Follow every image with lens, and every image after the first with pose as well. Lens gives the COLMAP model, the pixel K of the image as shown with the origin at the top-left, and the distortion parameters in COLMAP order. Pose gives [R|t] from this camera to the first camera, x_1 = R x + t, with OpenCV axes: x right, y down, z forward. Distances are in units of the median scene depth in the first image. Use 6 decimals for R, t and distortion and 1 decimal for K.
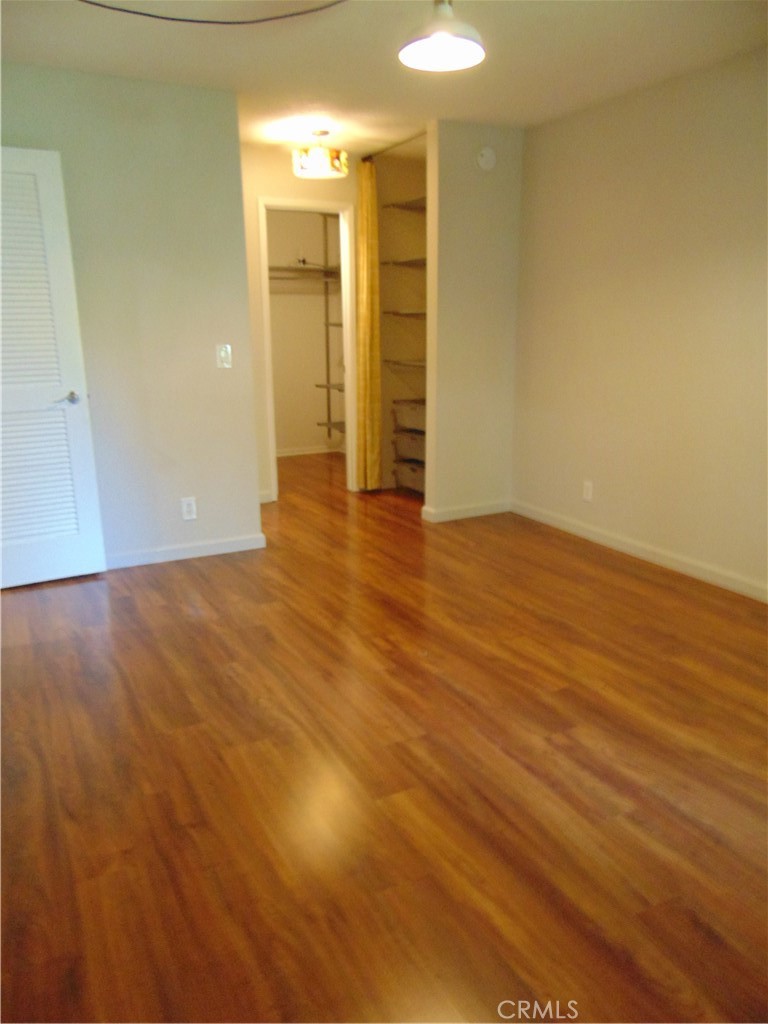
lens RADIAL K [[766.1, 0, 382.8], [0, 766.1, 516.7], [0, 0, 1]] dist [-0.045193, 0.095313]
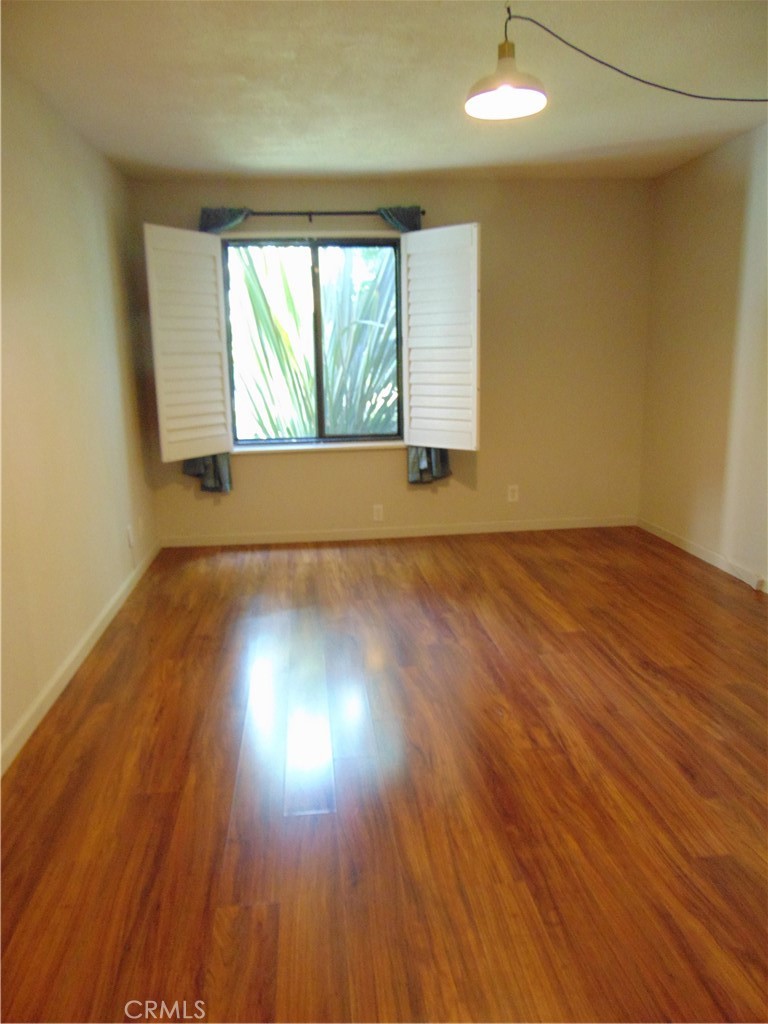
lens RADIAL K [[766.1, 0, 382.8], [0, 766.1, 516.7], [0, 0, 1]] dist [-0.045193, 0.095313]
pose [[-0.929737, -0.053497, 0.364318, -0.125093], [0.118491, 0.893300, 0.433561, -0.415373], [-0.348640, 0.446266, -0.824195, 1.566729]]
